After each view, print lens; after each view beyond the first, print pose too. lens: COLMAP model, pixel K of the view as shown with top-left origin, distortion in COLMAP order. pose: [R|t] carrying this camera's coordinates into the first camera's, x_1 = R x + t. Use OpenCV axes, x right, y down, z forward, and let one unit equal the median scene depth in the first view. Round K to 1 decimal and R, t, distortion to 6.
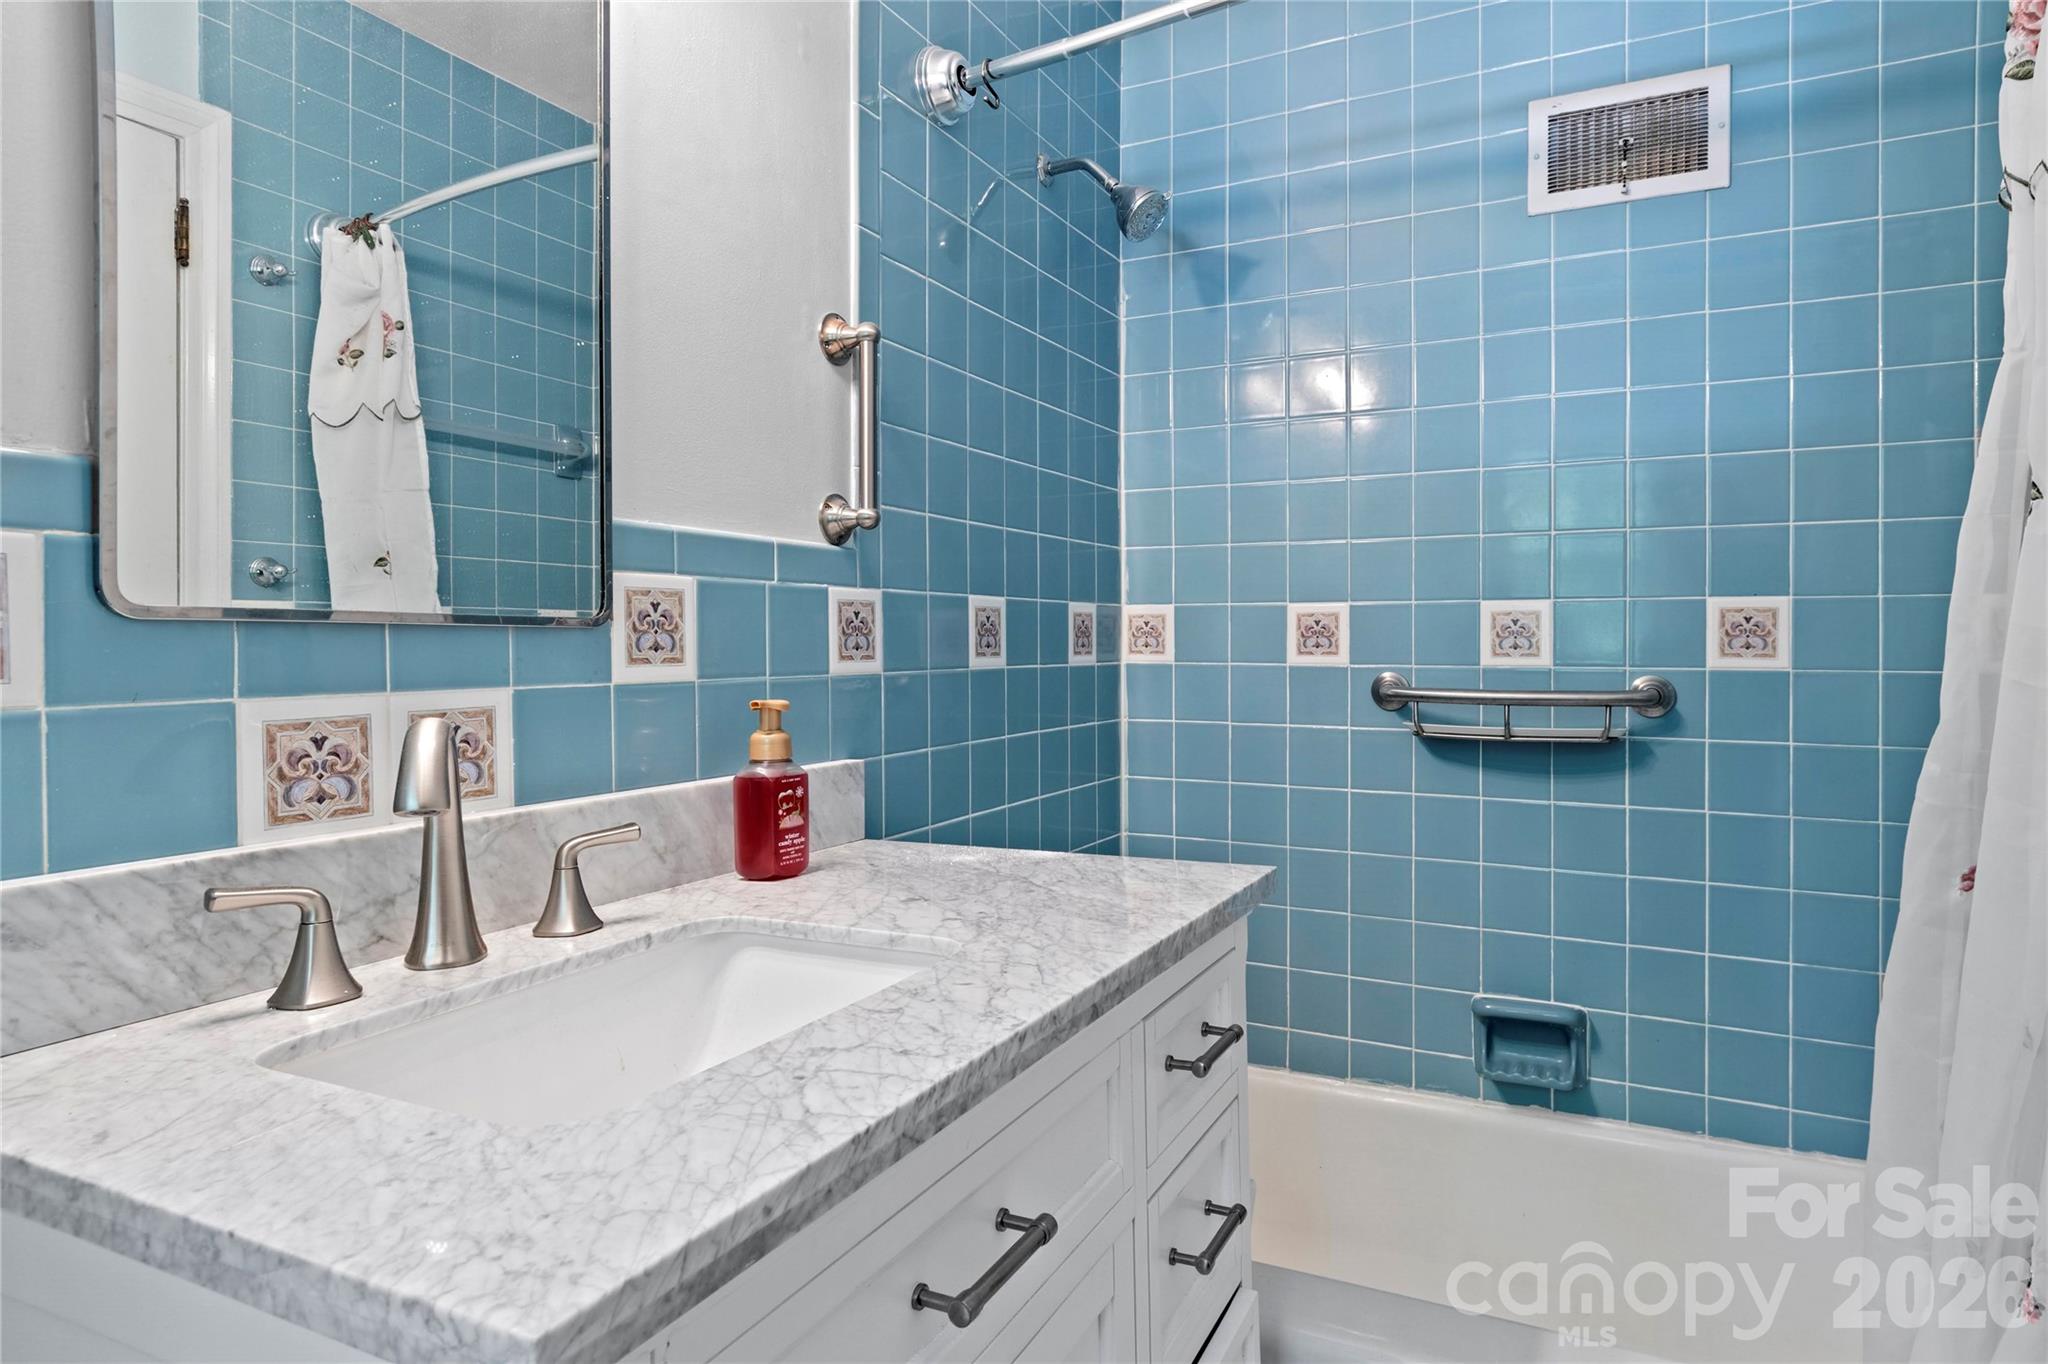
lens RADIAL K [[1139.9, 0, 1057.3], [0, 1139.9, 642.3], [0, 0, 1]] dist [0.004747, 0.000295]
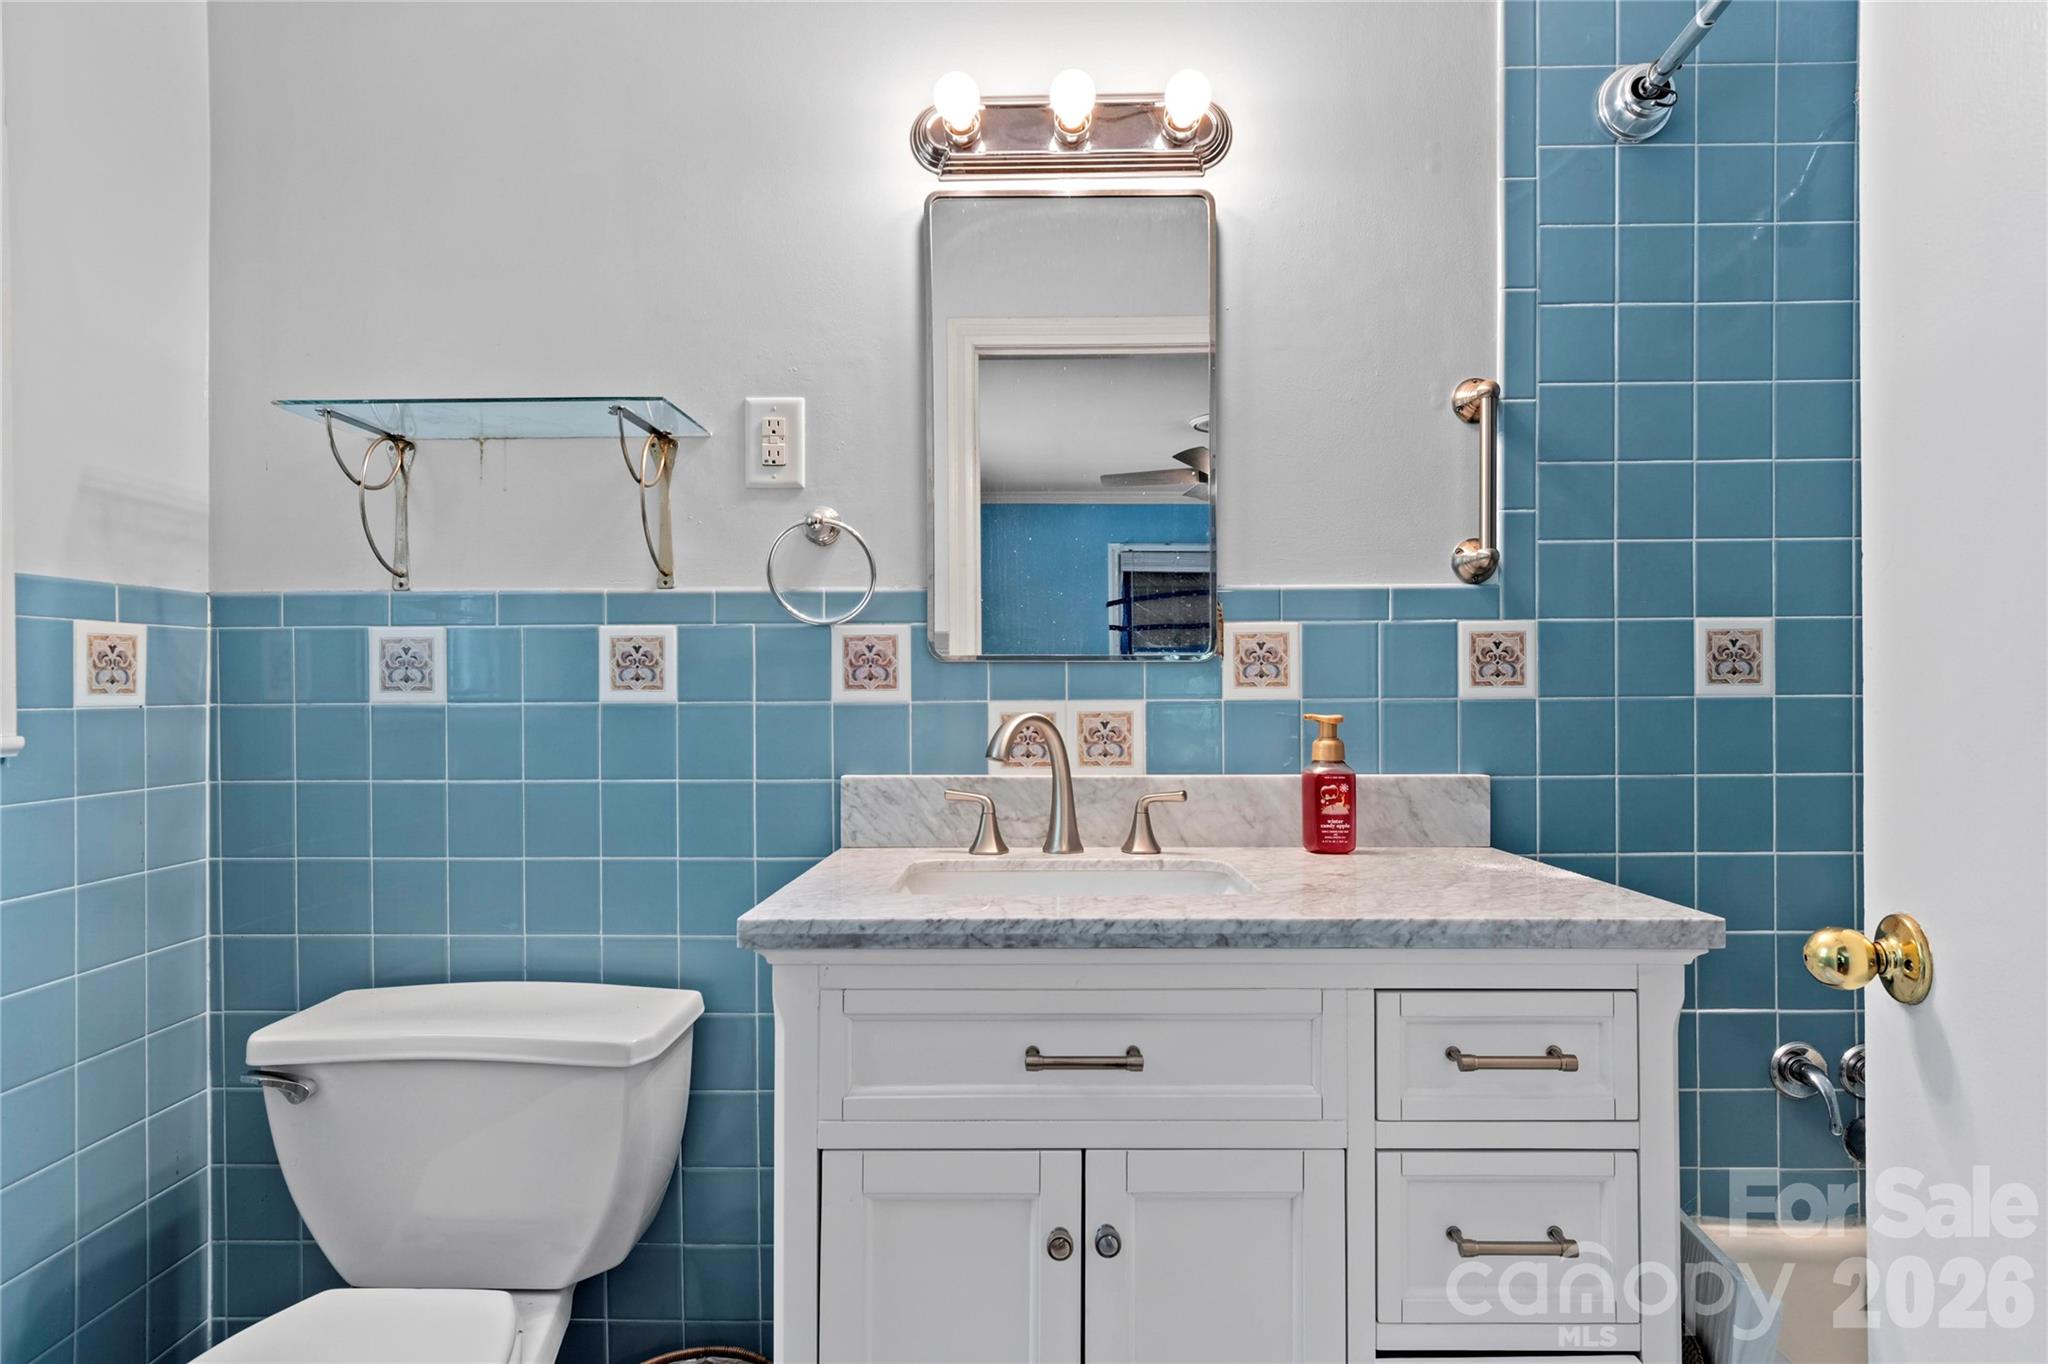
lens RADIAL K [[1139.9, 0, 1040.1], [0, 1139.9, 684.7], [0, 0, 1]] dist [0.004747, 0.000295]
pose [[0.445031, 0.002351, -0.895512, 0.770338], [0.005003, 0.999974, 0.005111, 0.008270], [0.895501, -0.006754, 0.445008, 0.137601]]
